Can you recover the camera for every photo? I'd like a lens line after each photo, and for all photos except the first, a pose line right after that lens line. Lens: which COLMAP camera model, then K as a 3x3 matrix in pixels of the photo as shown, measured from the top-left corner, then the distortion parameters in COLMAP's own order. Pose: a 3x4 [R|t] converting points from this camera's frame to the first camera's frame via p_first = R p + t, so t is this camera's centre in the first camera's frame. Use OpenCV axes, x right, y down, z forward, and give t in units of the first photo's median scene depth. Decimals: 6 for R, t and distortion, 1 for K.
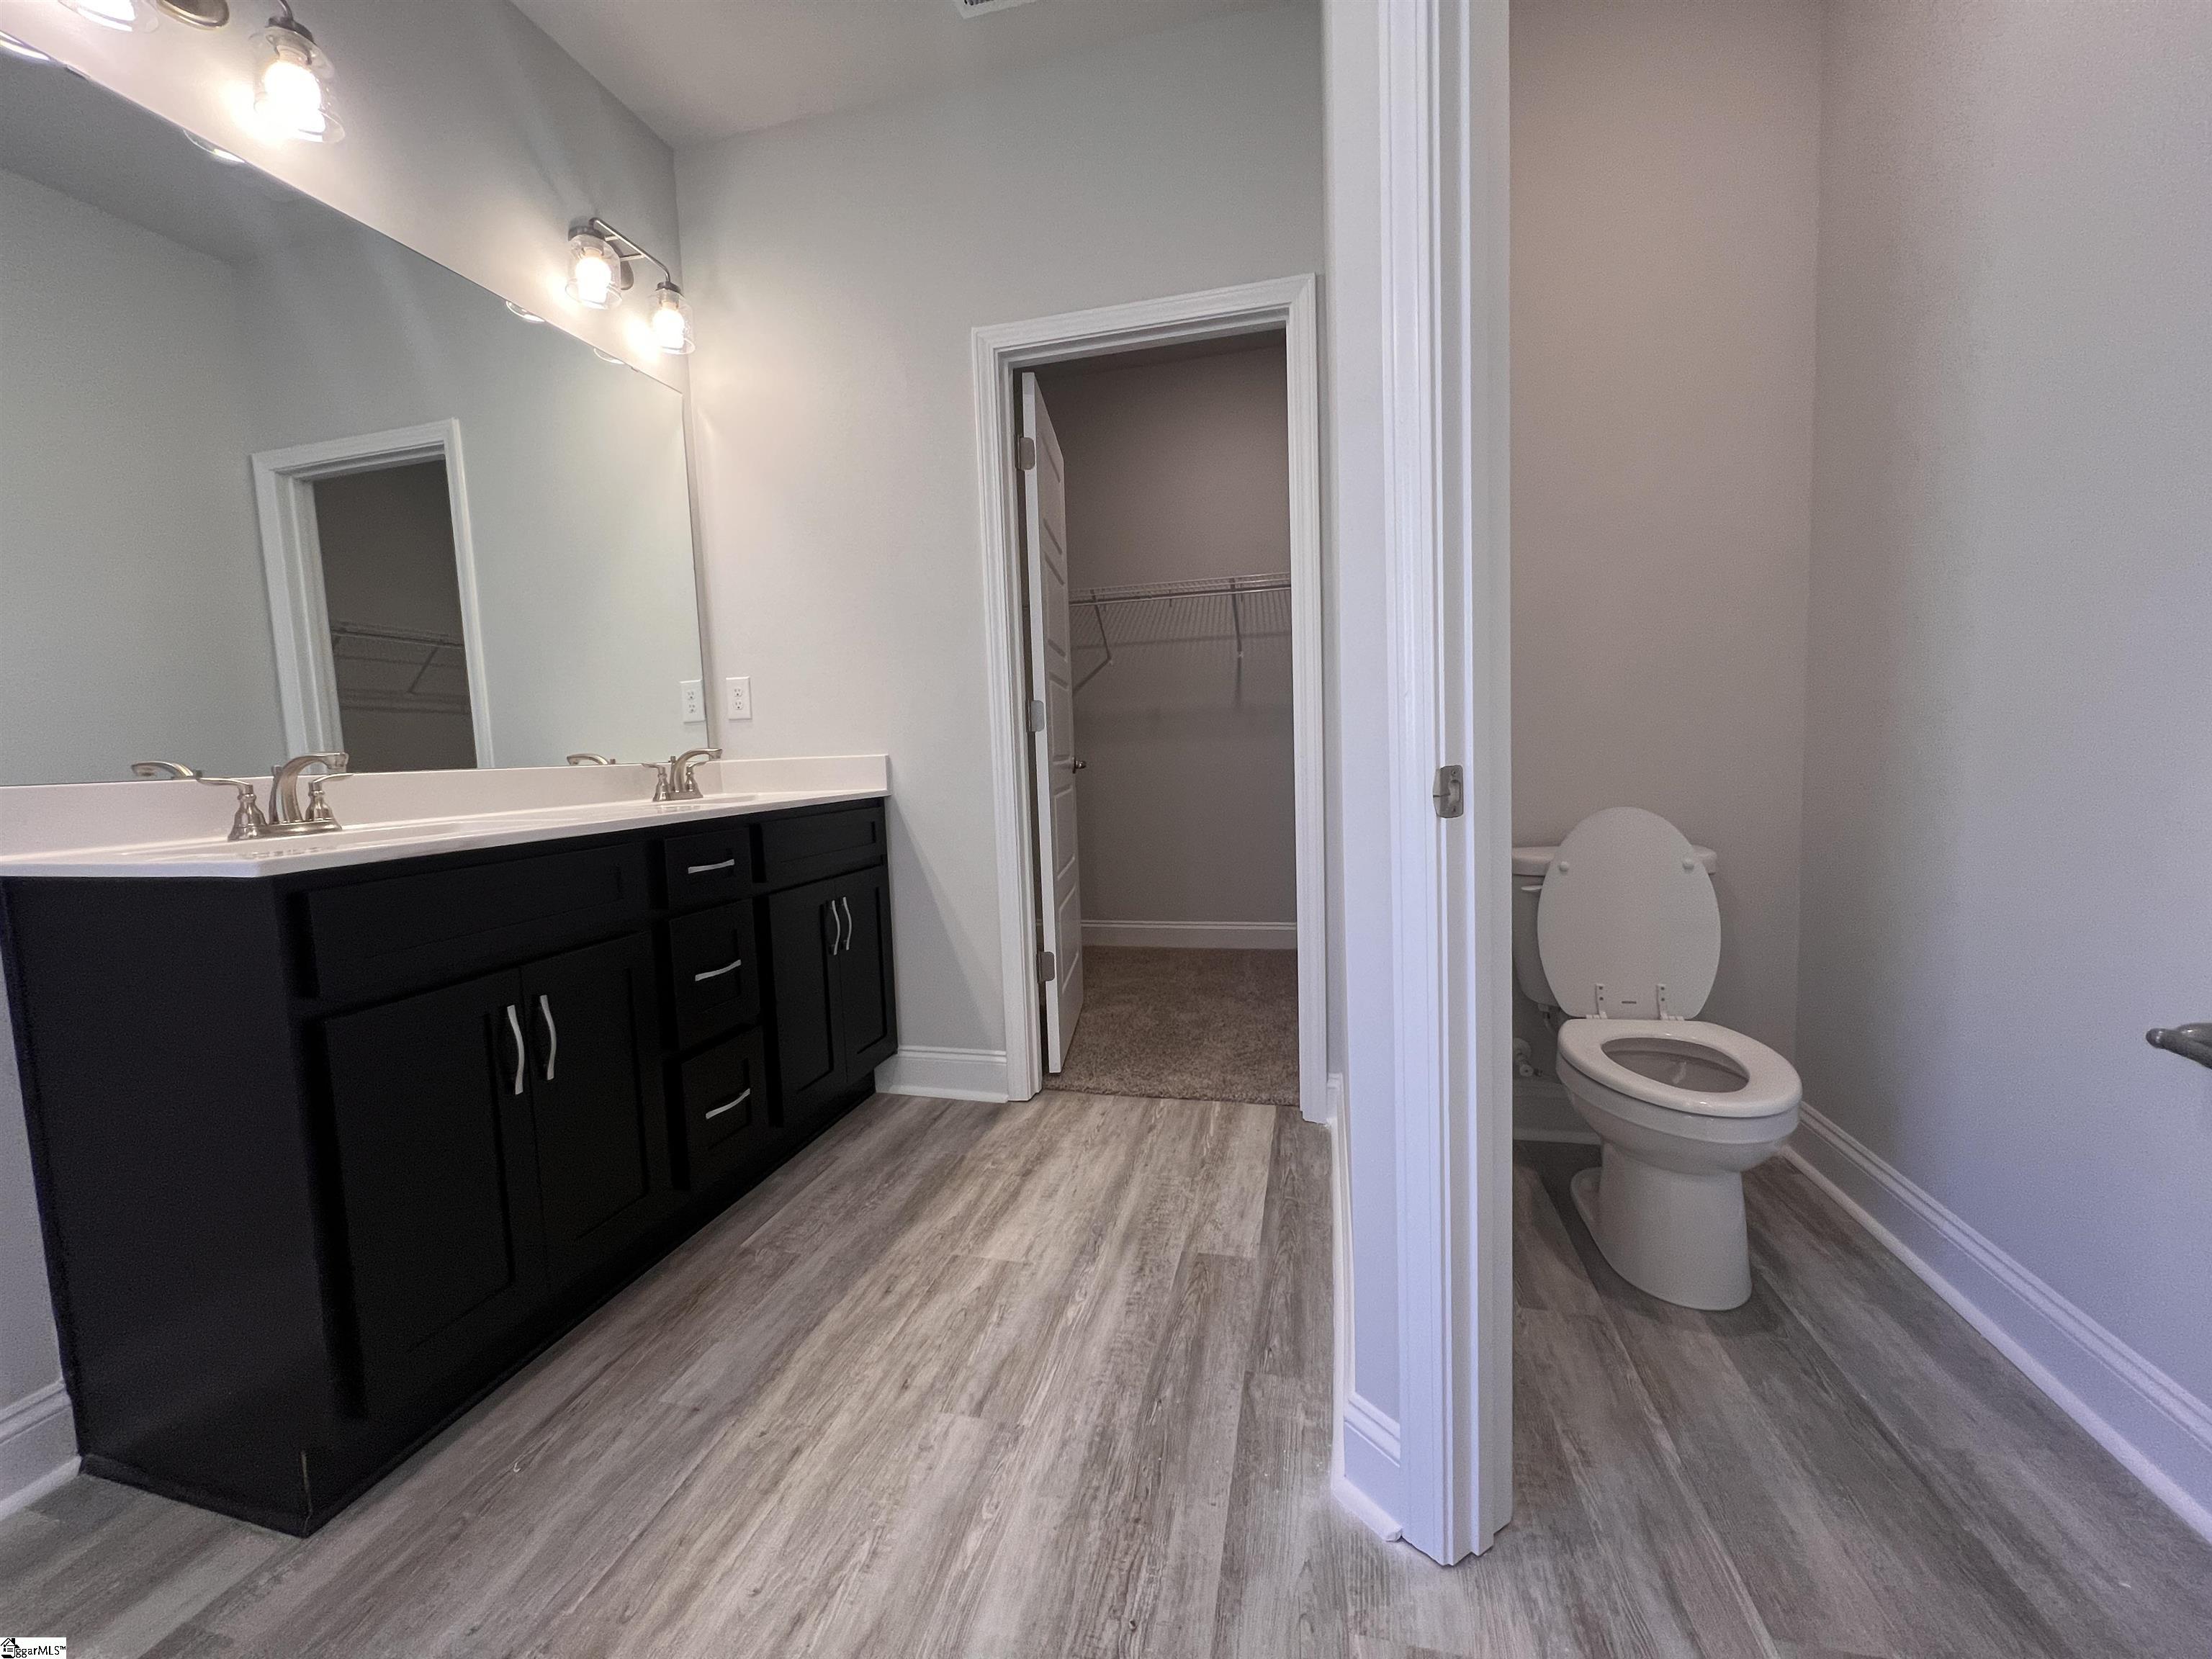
lens RADIAL K [[886.9, 0, 1101.0], [0, 886.9, 813.7], [0, 0, 1]] dist [0.001177, -0.000777]
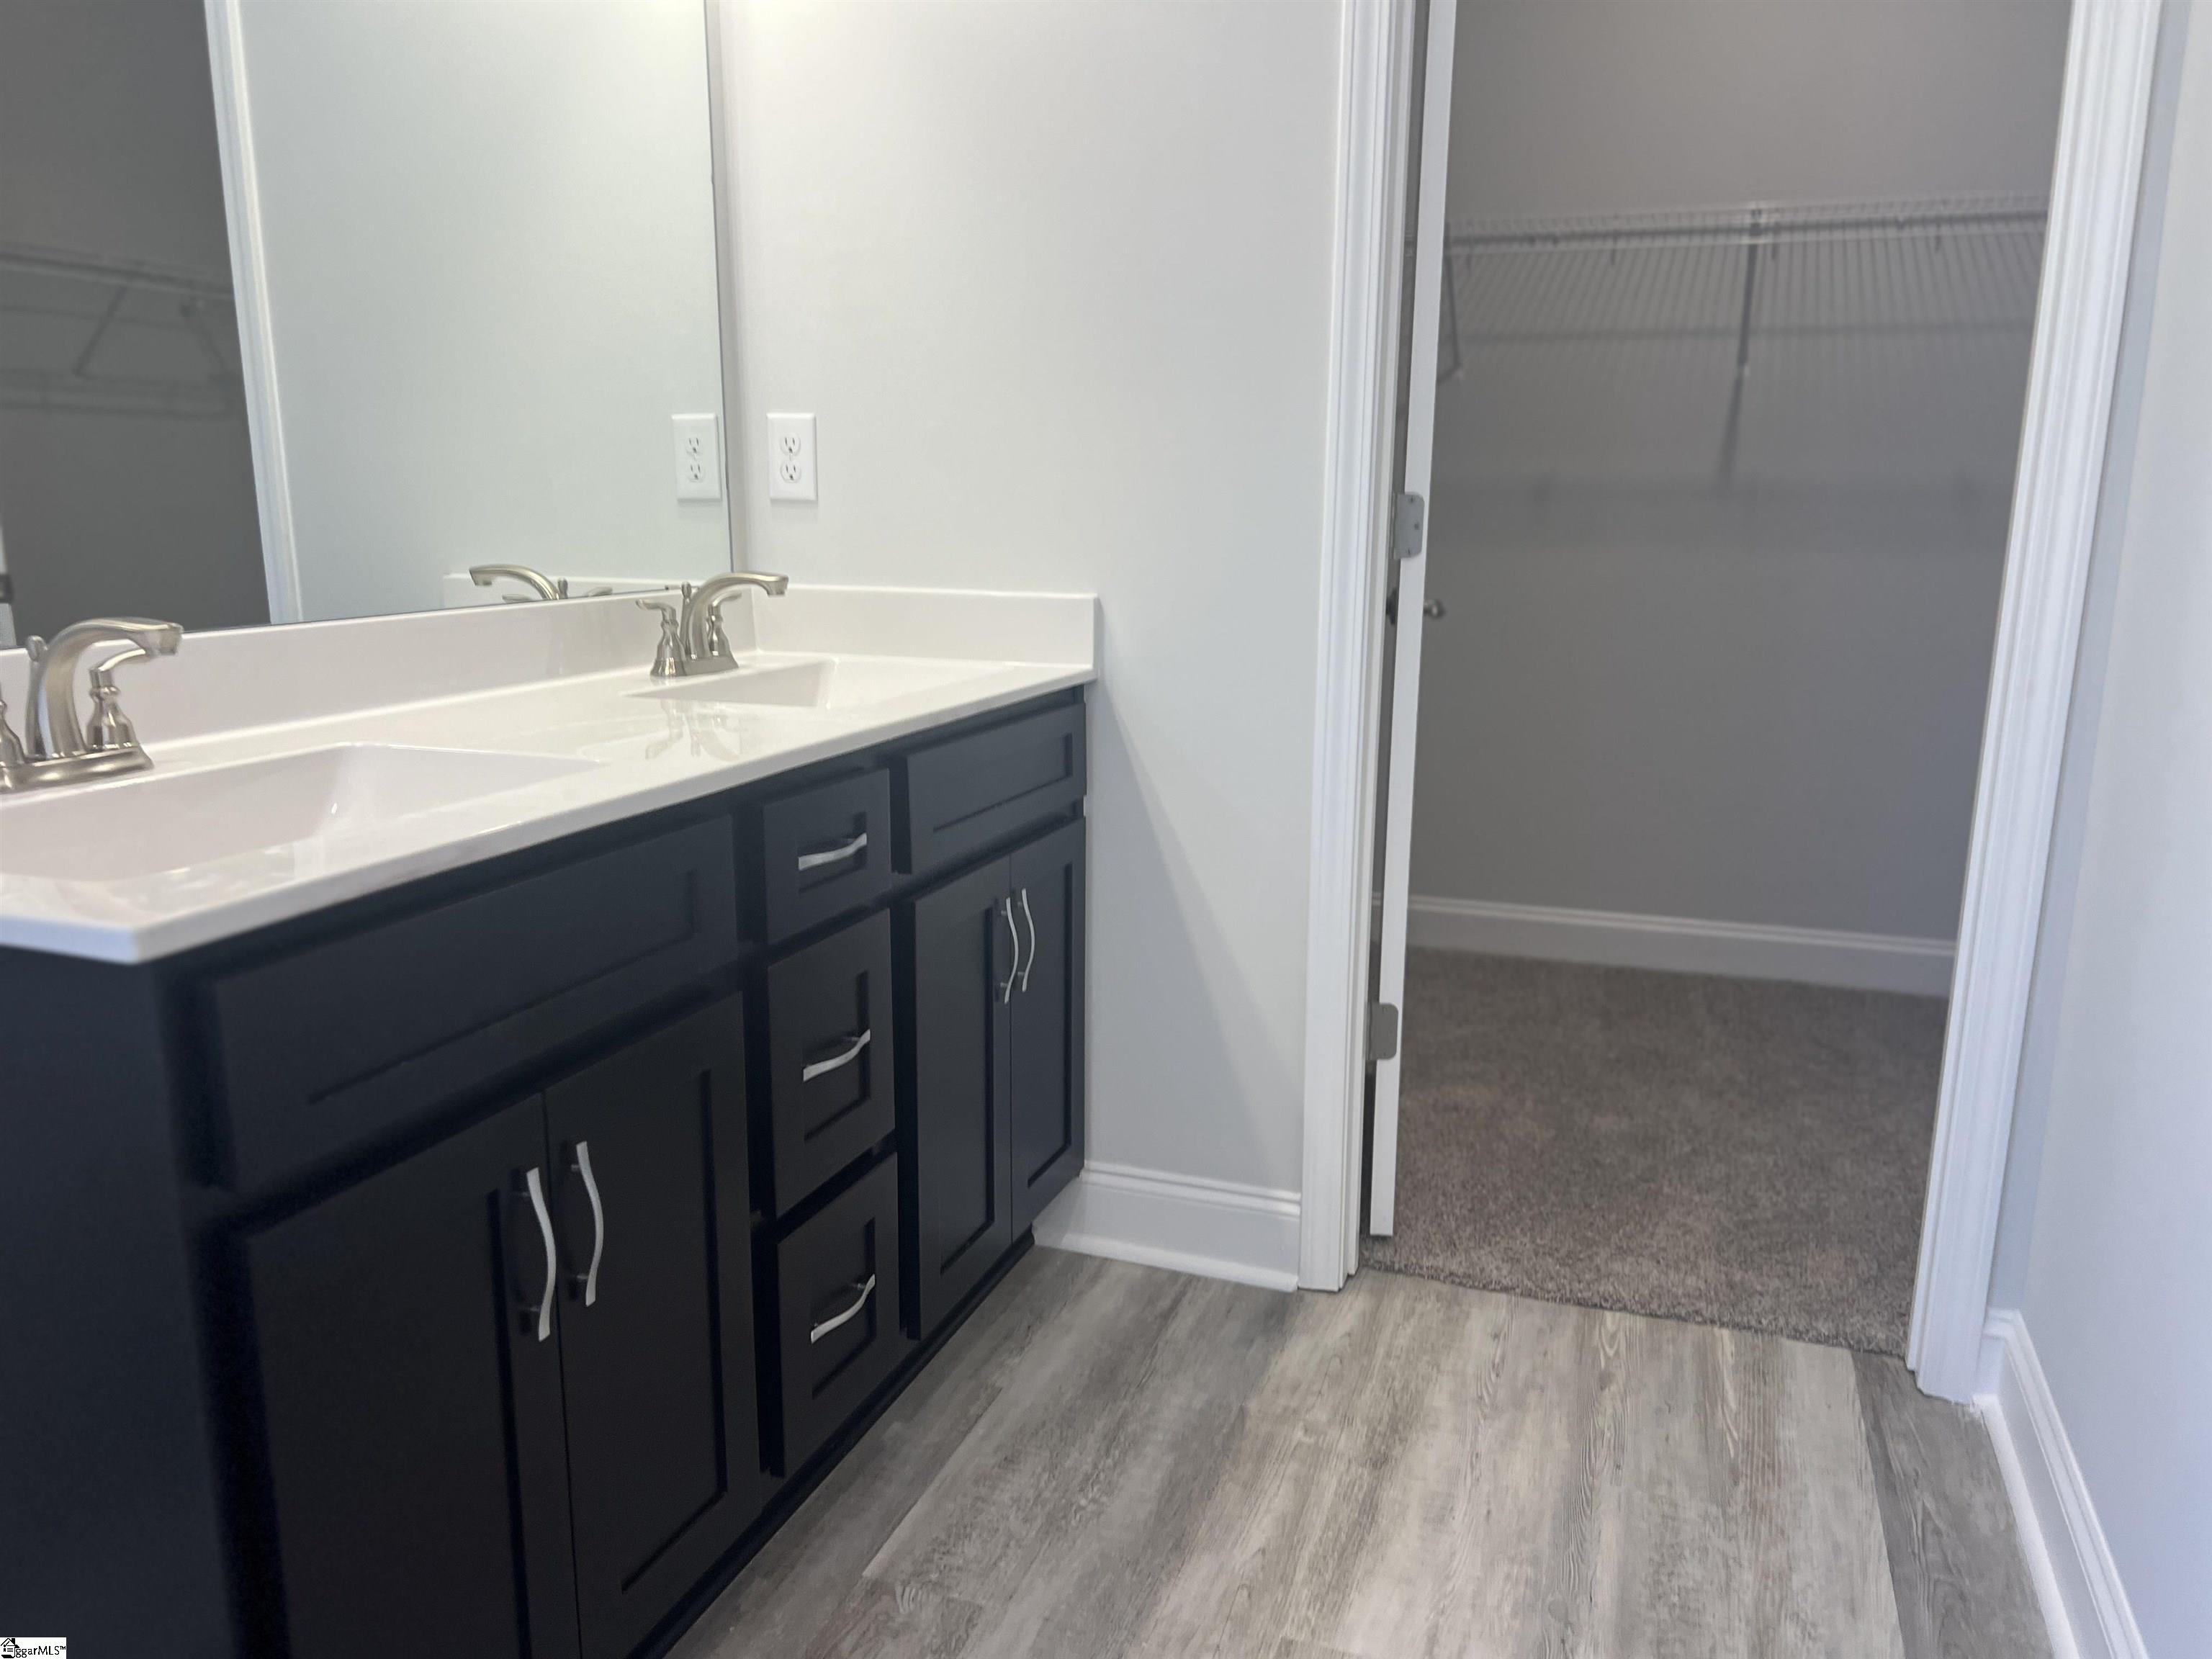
lens RADIAL K [[1672.5, 0, 1112.1], [0, 1672.5, 844.3], [0, 0, 1]] dist [0.058121, -0.064368]
pose [[0.995363, 0.062097, -0.073467, -0.173100], [-0.051286, 0.988703, 0.140843, -0.067386], [0.081383, -0.136422, 0.987302, 0.074419]]
